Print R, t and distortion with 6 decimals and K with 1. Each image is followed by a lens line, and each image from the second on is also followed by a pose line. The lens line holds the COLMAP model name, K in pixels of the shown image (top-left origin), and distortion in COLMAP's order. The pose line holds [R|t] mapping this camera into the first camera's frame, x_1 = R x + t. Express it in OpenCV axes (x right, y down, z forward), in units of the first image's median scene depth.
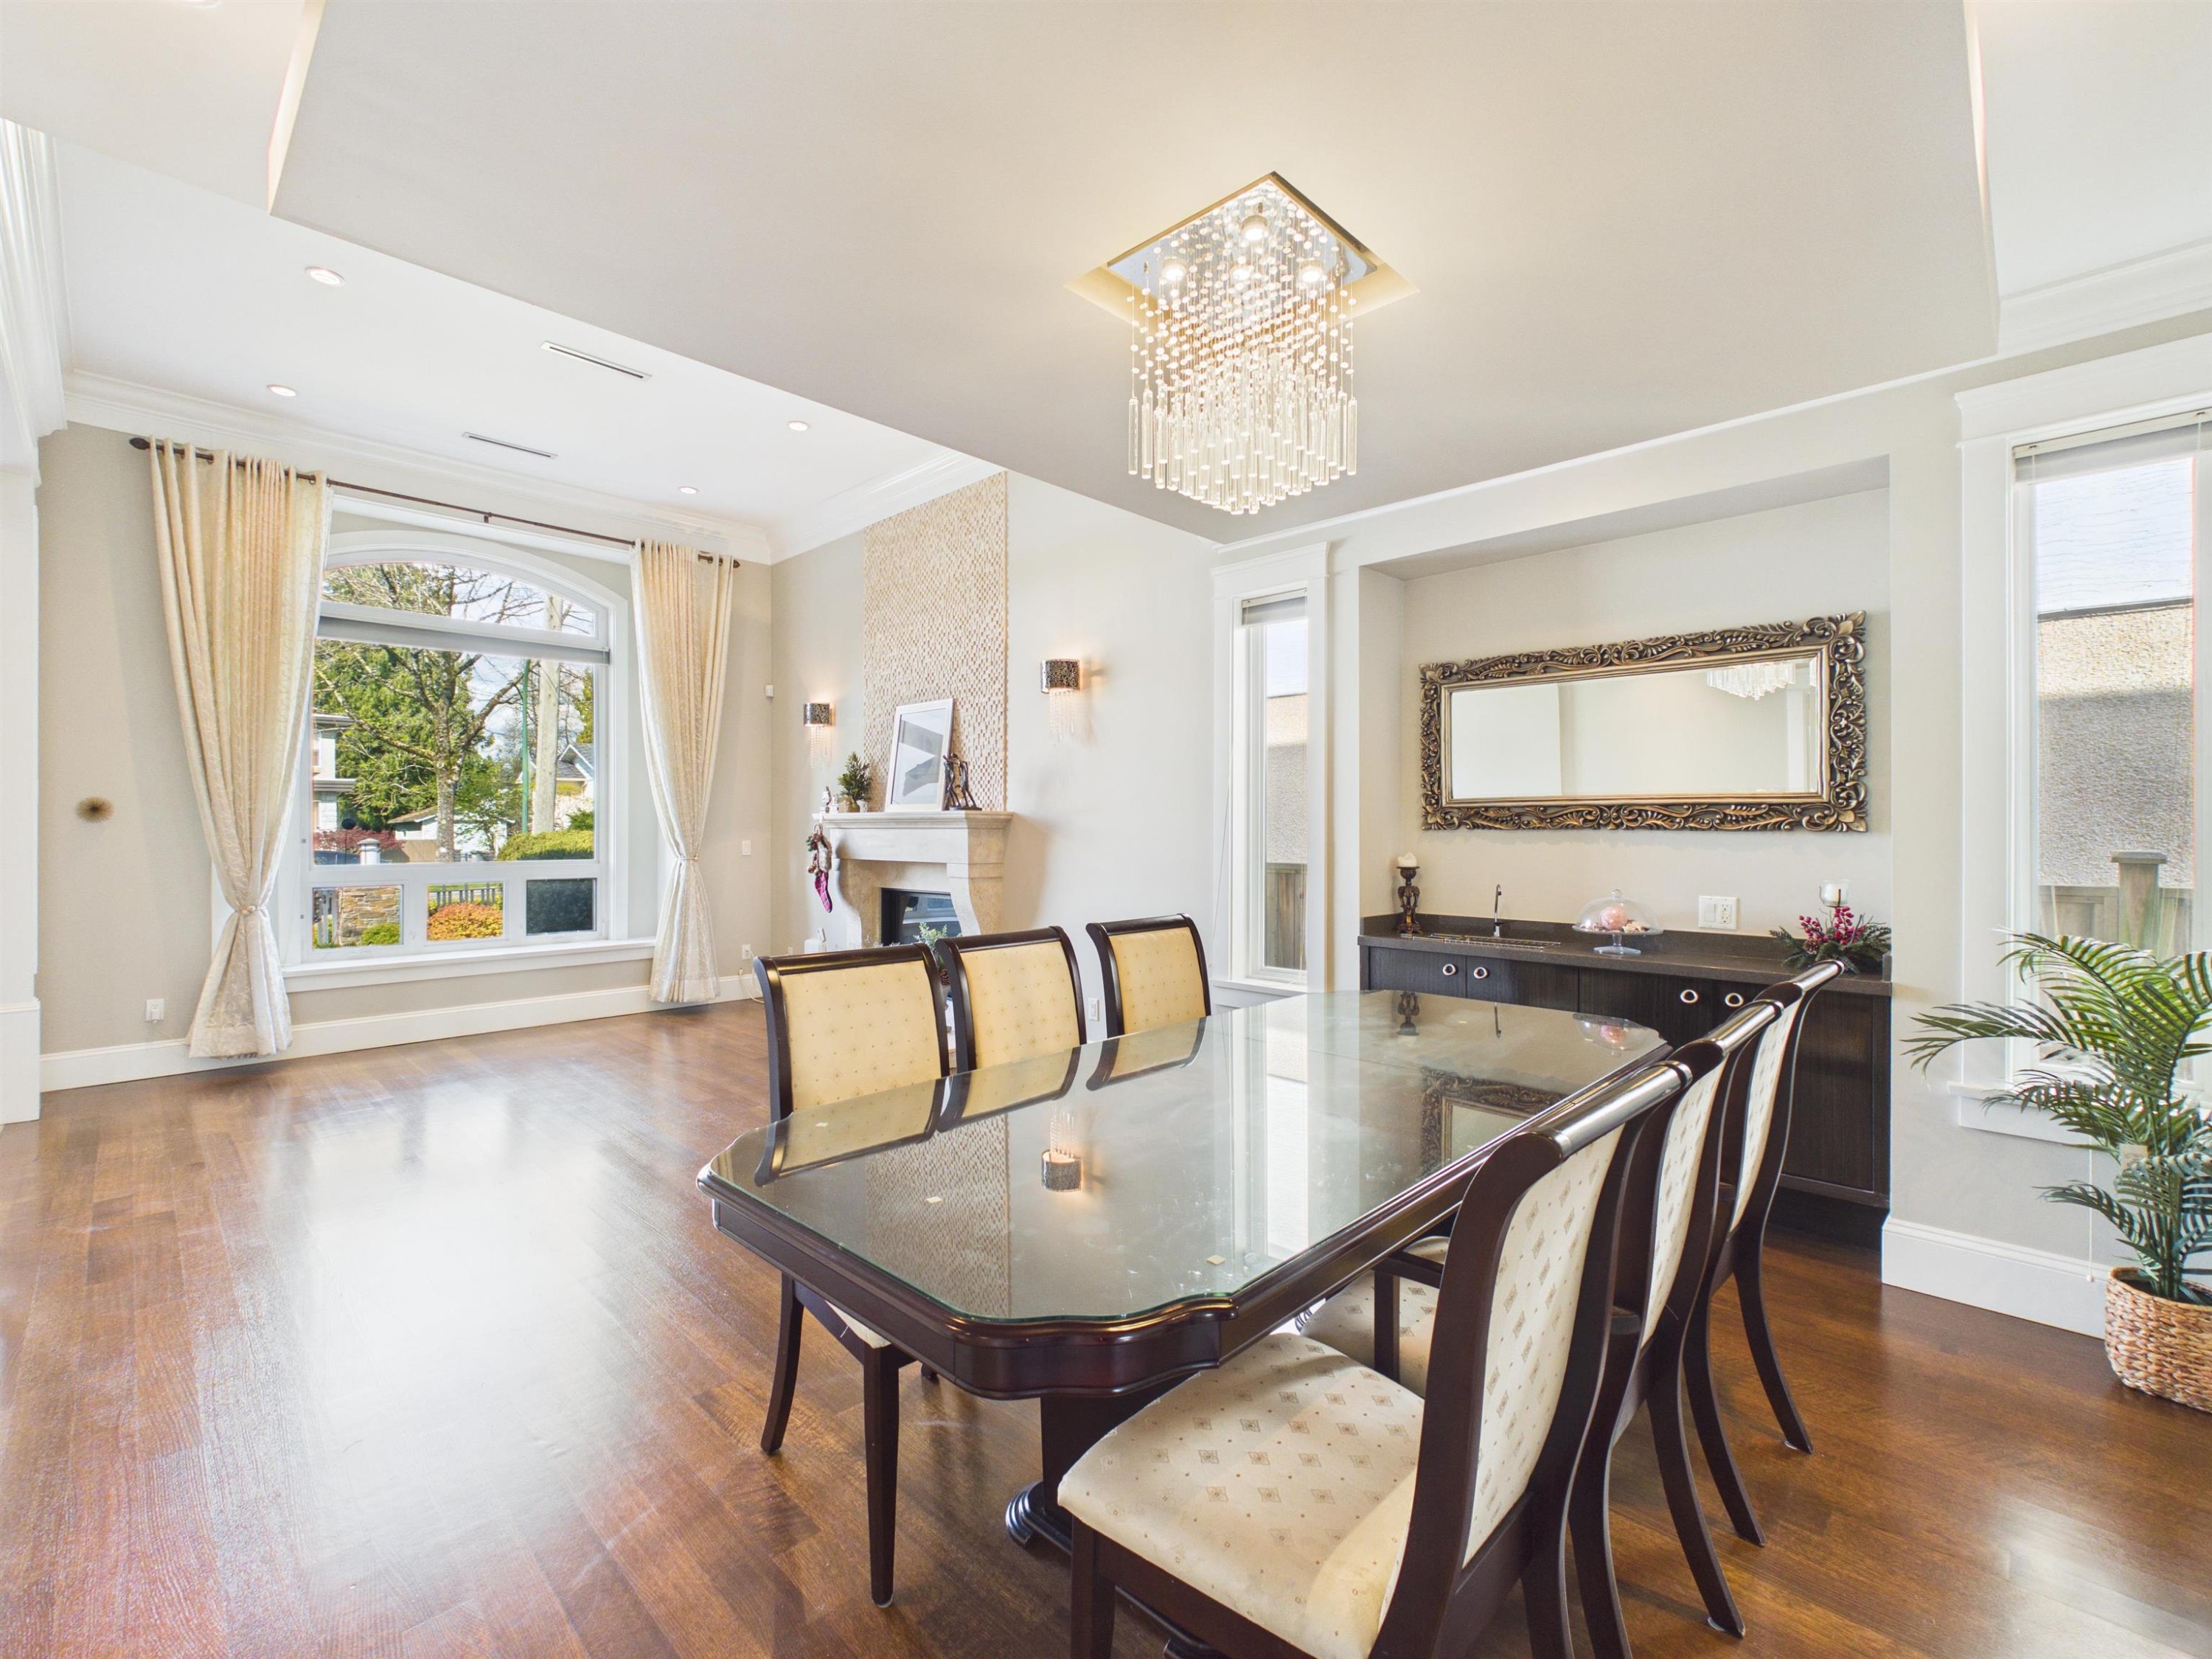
lens RADIAL K [[966.6, 0, 1106.0], [0, 966.6, 829.5], [0, 0, 1]] dist [0.000596, 0.000292]
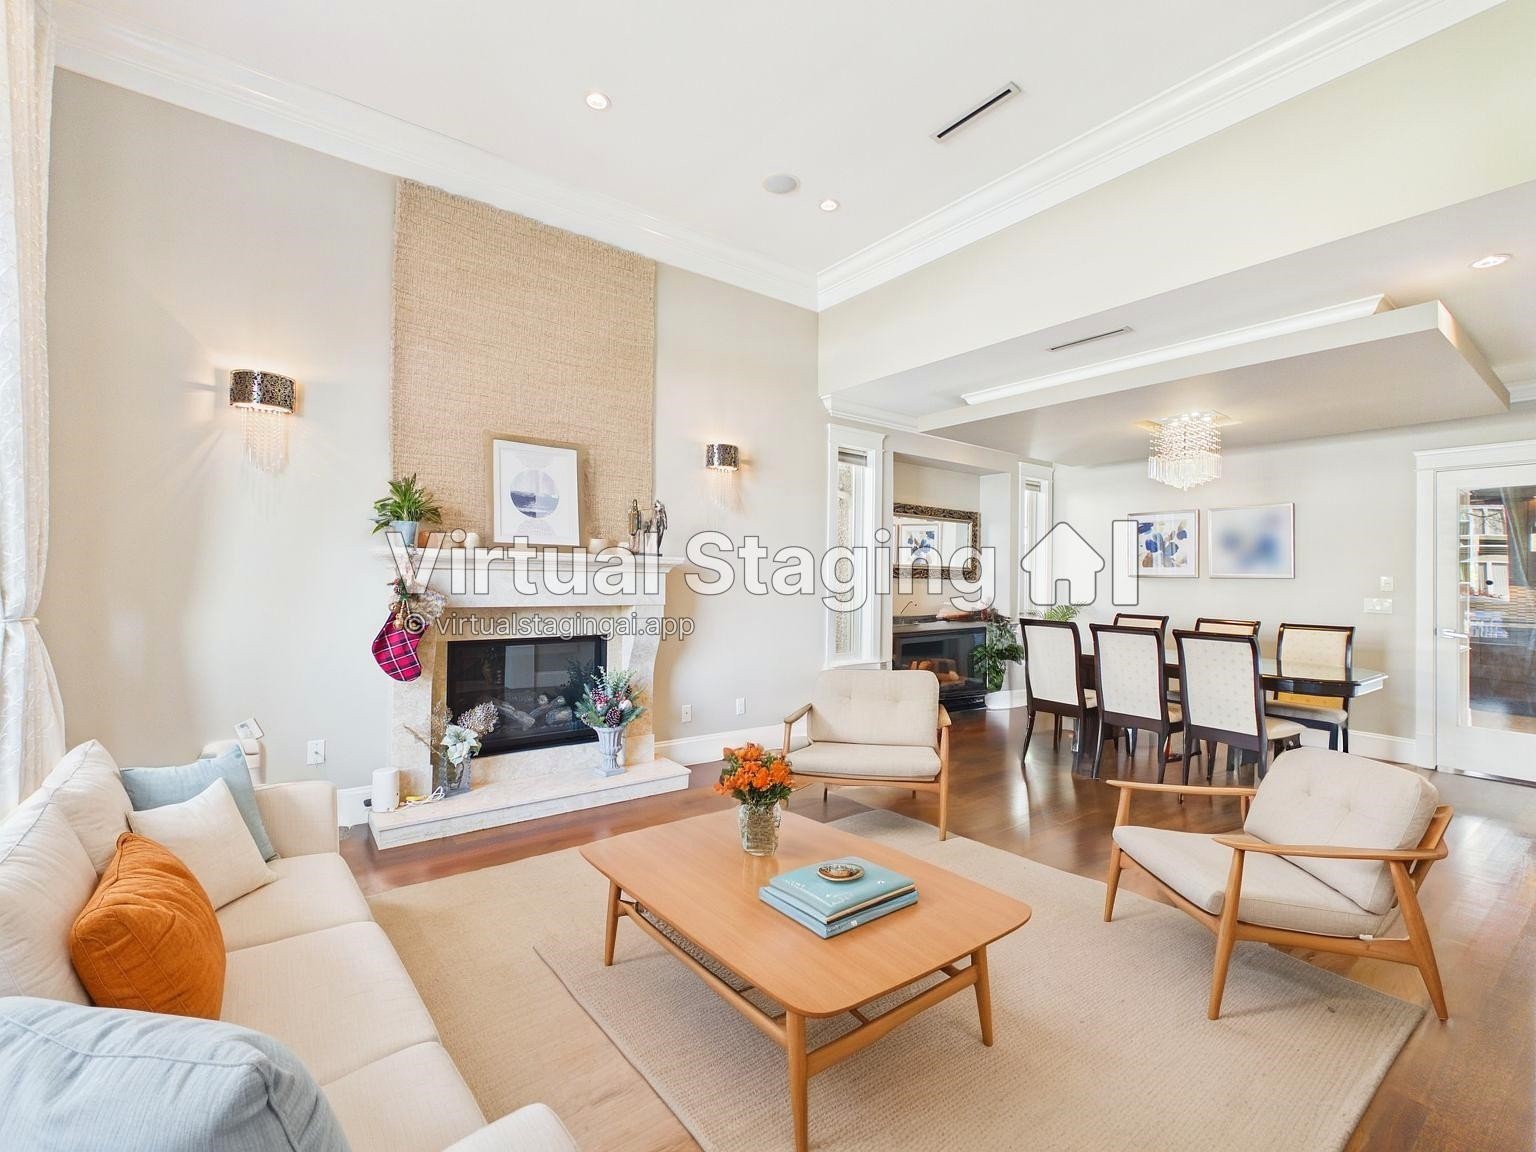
lens RADIAL K [[675.9, 0, 764.0], [0, 675.9, 564.2], [0, 0, 1]] dist [0.000033, -0.000256]
pose [[0.150908, 0.015541, 0.988426, -1.265398], [-0.020678, 0.999707, -0.012562, -0.006456], [-0.988331, -0.018543, 0.151185, 1.099252]]
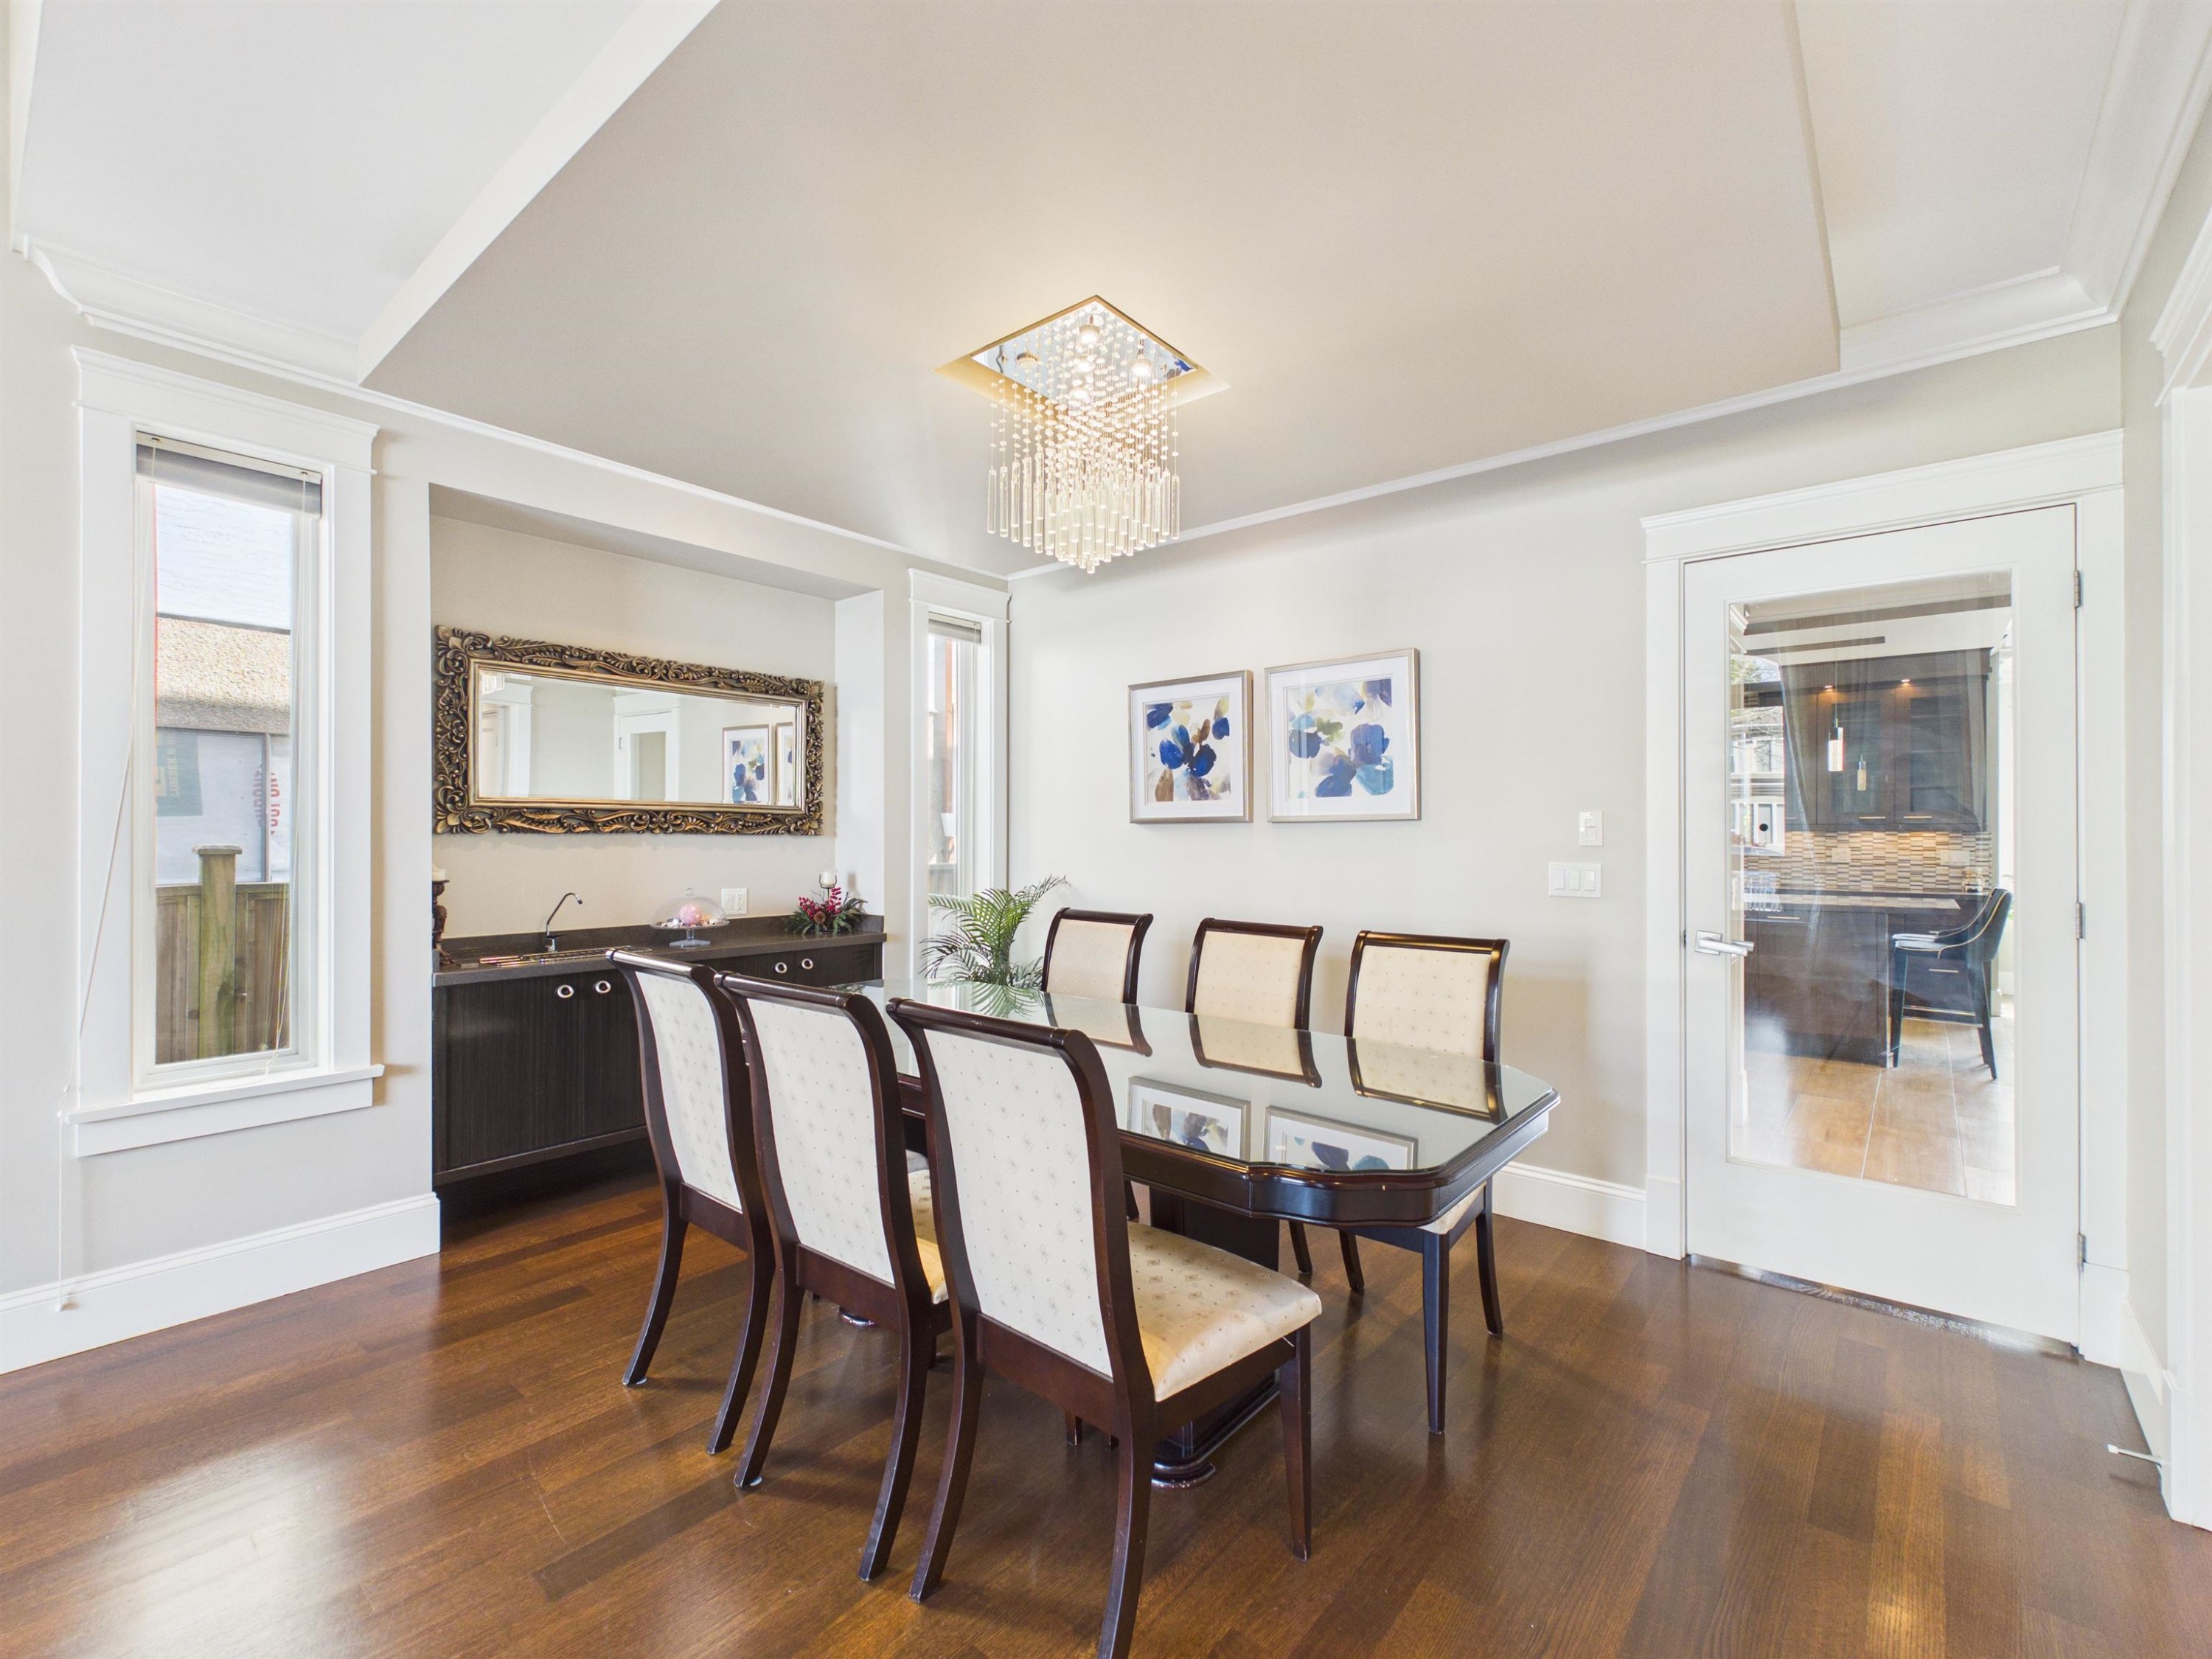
lens RADIAL K [[966.6, 0, 1106.0], [0, 966.6, 829.5], [0, 0, 1]] dist [0.000596, 0.000292]
pose [[-0.074090, 0.000782, 0.997251, -0.545838], [-0.005791, 0.999982, -0.001215, -0.005767], [-0.997235, -0.005865, -0.074084, 0.553360]]
